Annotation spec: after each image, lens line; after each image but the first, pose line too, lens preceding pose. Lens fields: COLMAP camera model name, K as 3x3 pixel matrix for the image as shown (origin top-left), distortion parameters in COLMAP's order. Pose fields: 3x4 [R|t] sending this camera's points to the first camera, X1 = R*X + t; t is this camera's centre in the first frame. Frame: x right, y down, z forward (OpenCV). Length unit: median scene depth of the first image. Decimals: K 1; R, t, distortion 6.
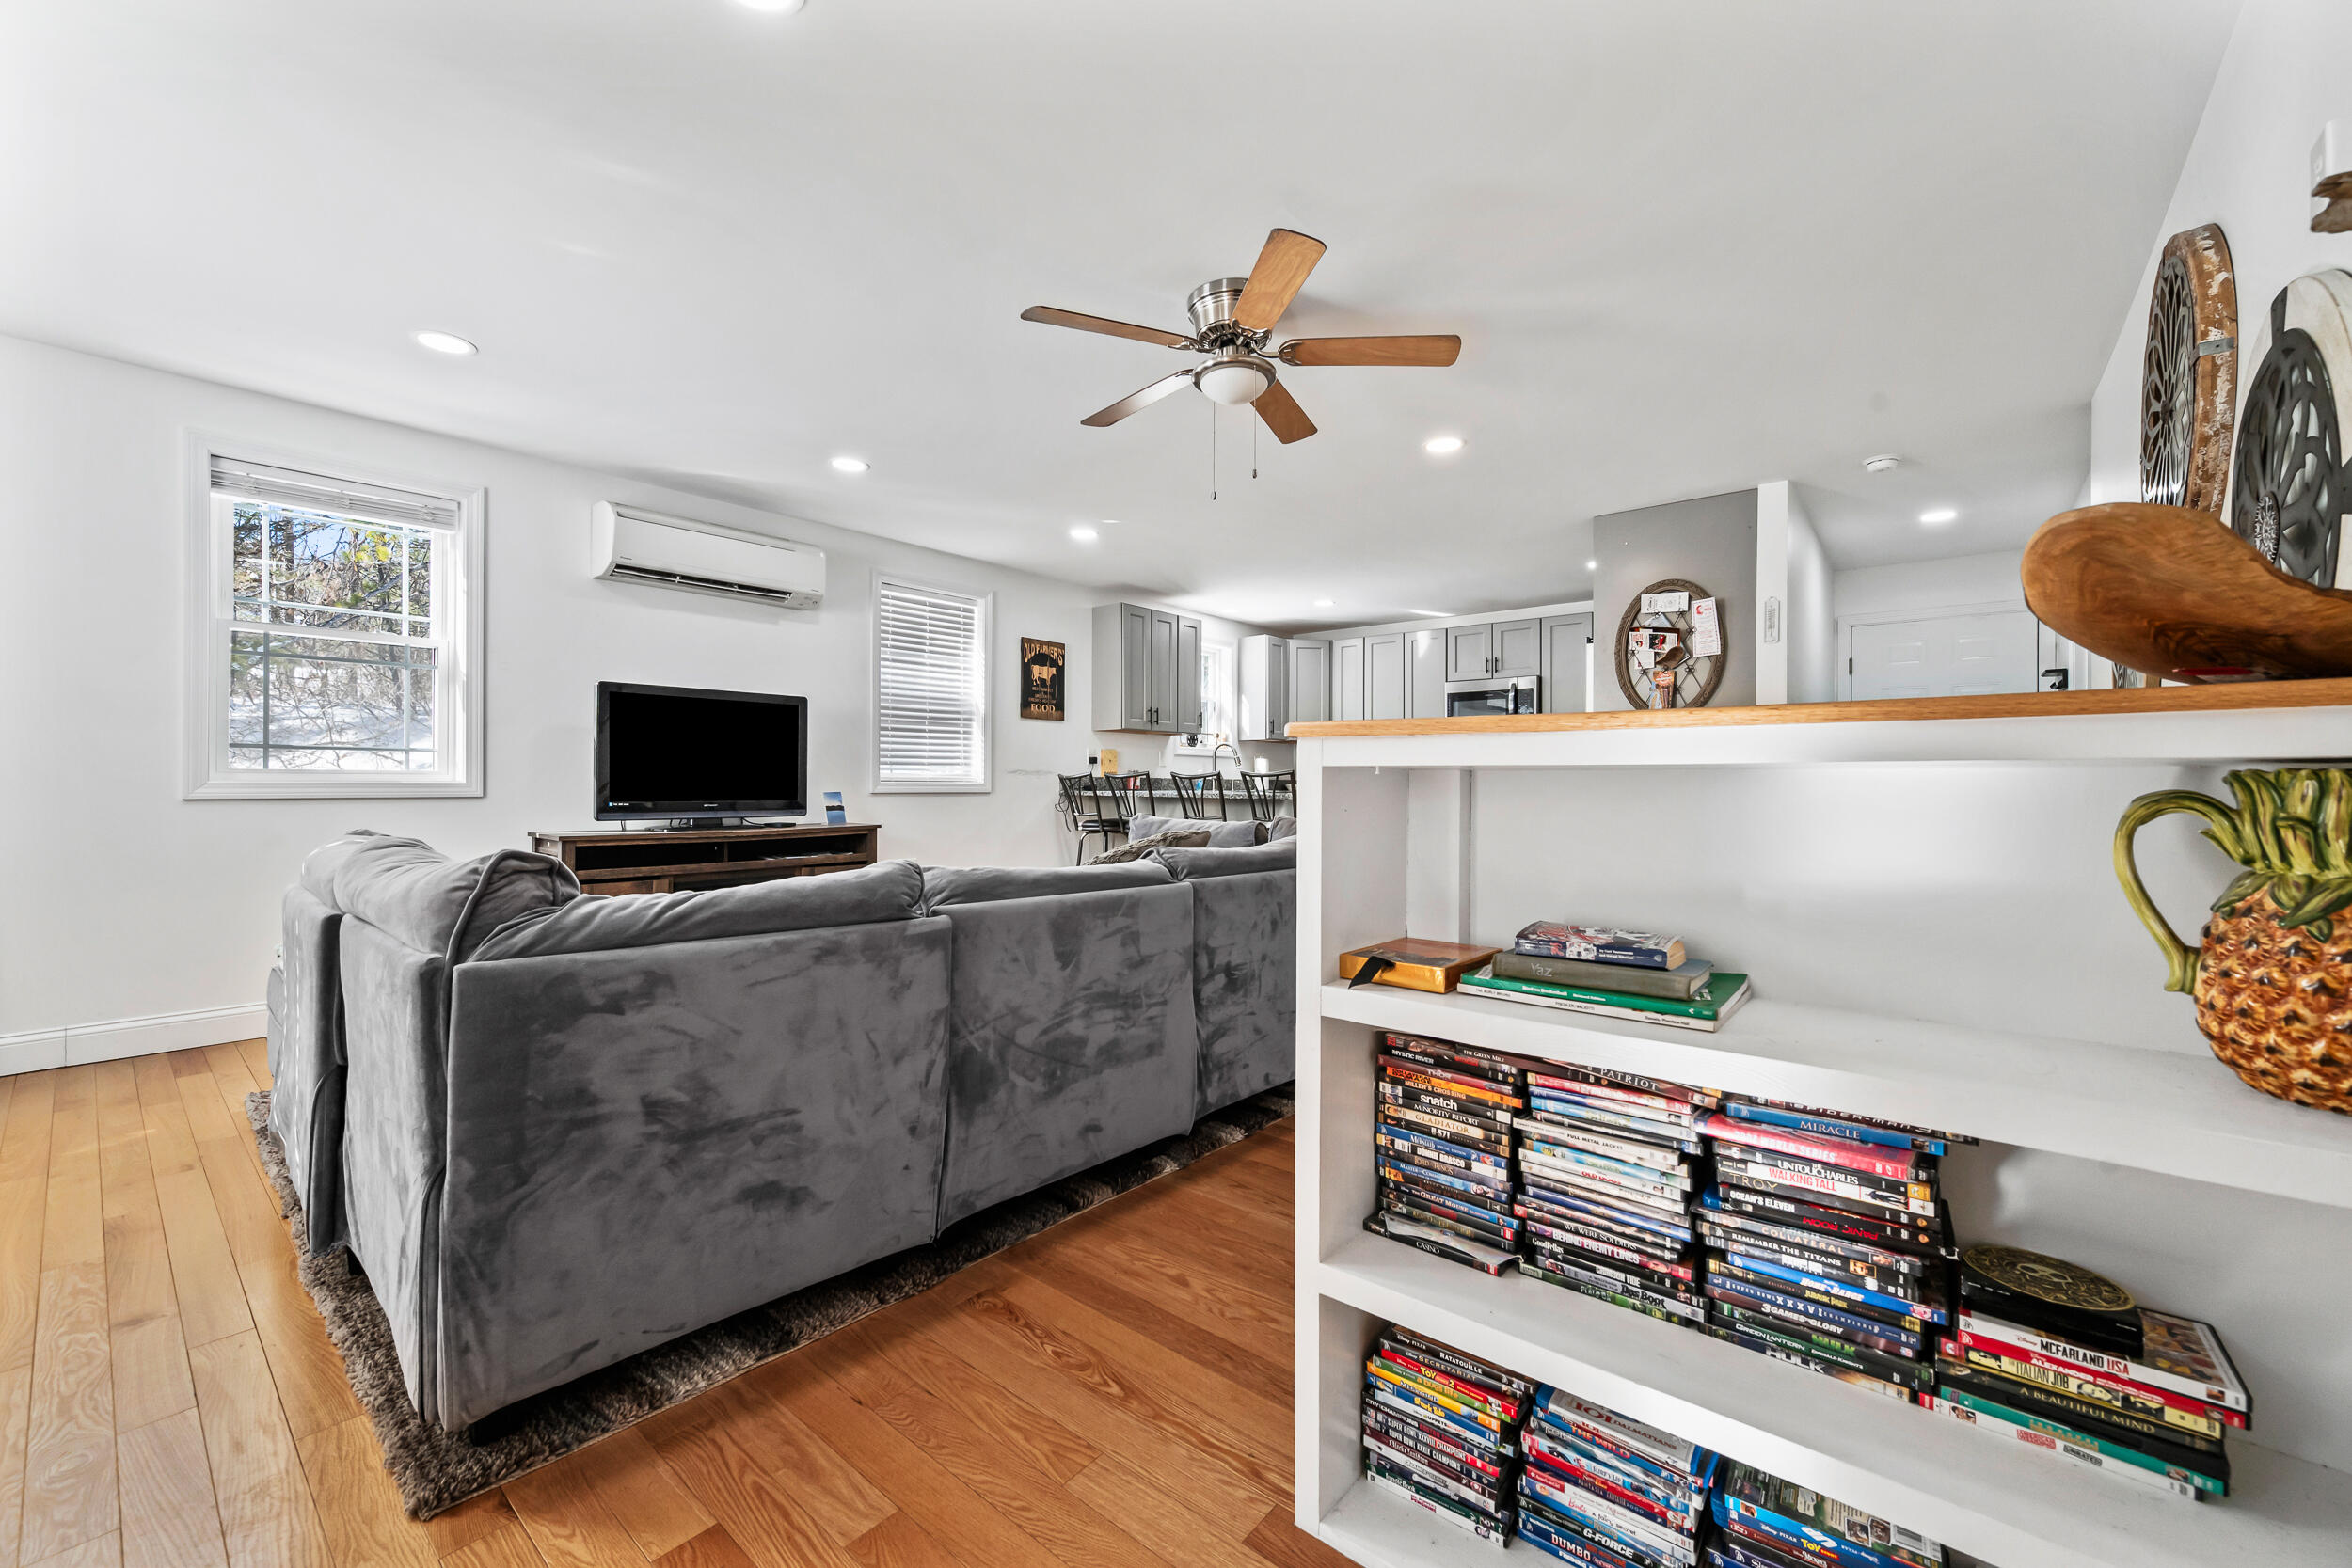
lens RADIAL K [[939.7, 0, 1180.1], [0, 939.7, 785.8], [0, 0, 1]] dist [0.000853, -0.000003]
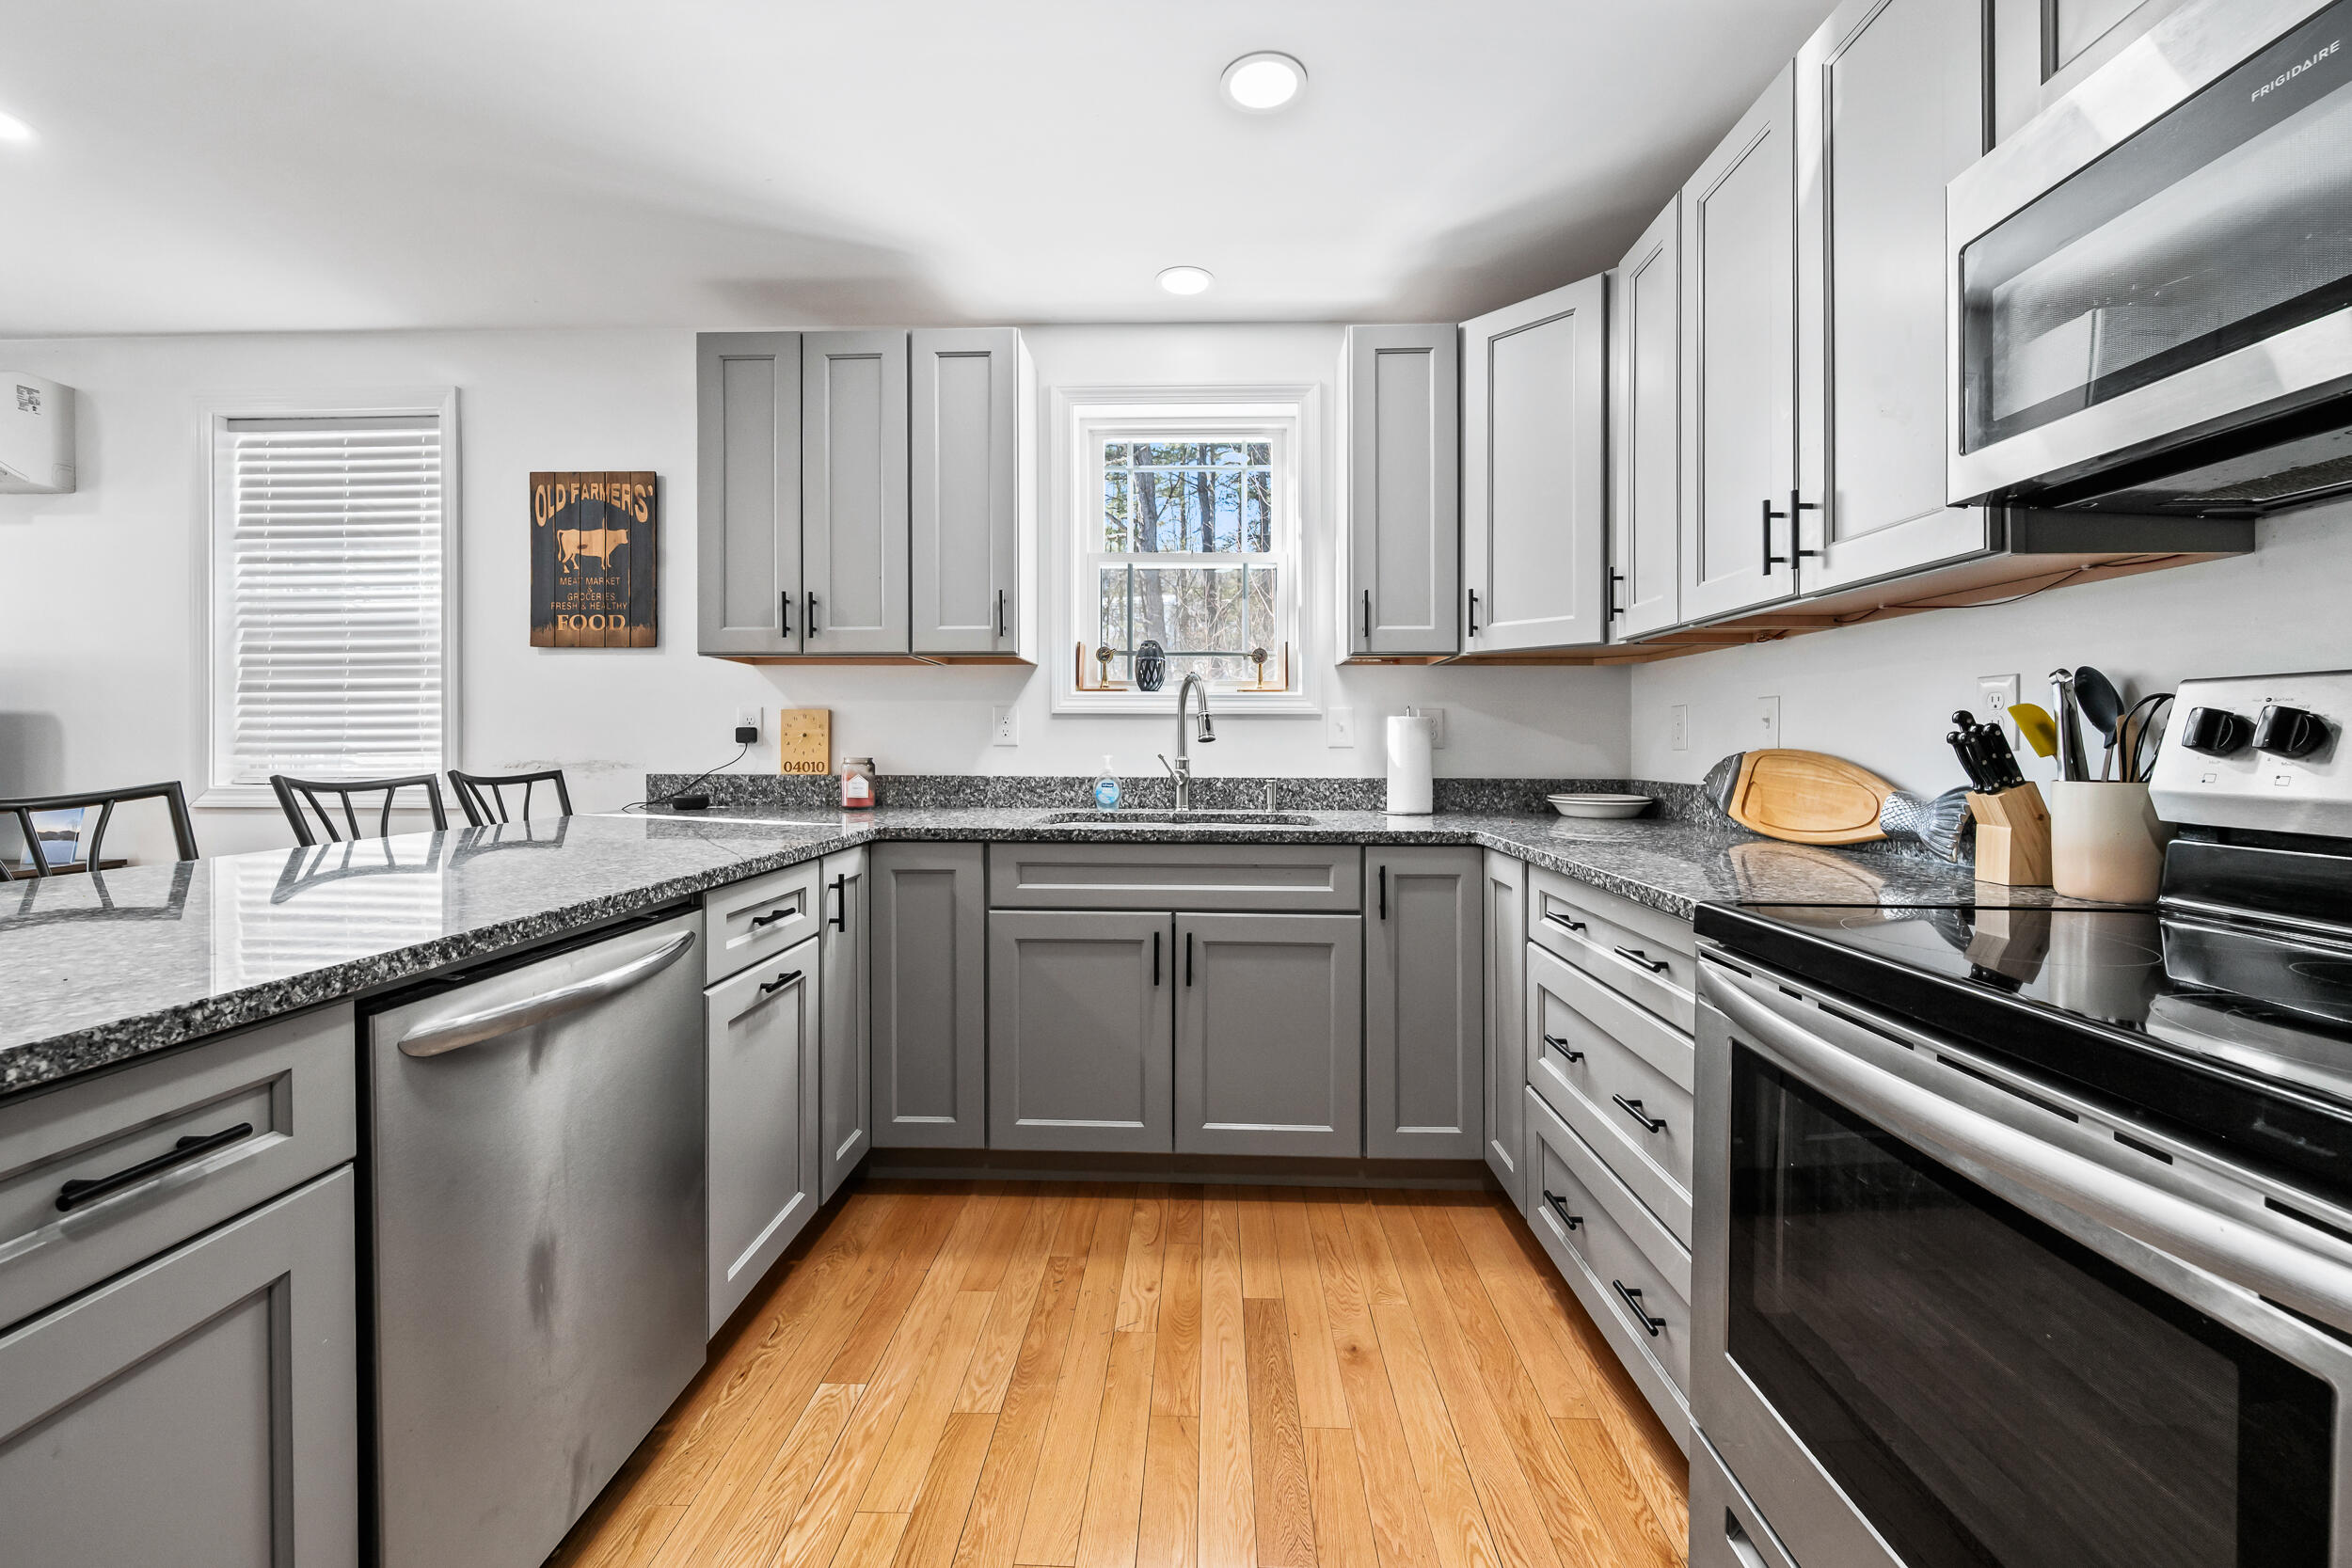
lens RADIAL K [[939.7, 0, 1177.7], [0, 939.7, 761.3], [0, 0, 1]] dist [0.000853, -0.000003]
pose [[0.624245, 0.004669, -0.781215, 0.380910], [0.000291, 0.999981, 0.006209, -0.019055], [0.781229, -0.004104, 0.624231, 0.935666]]
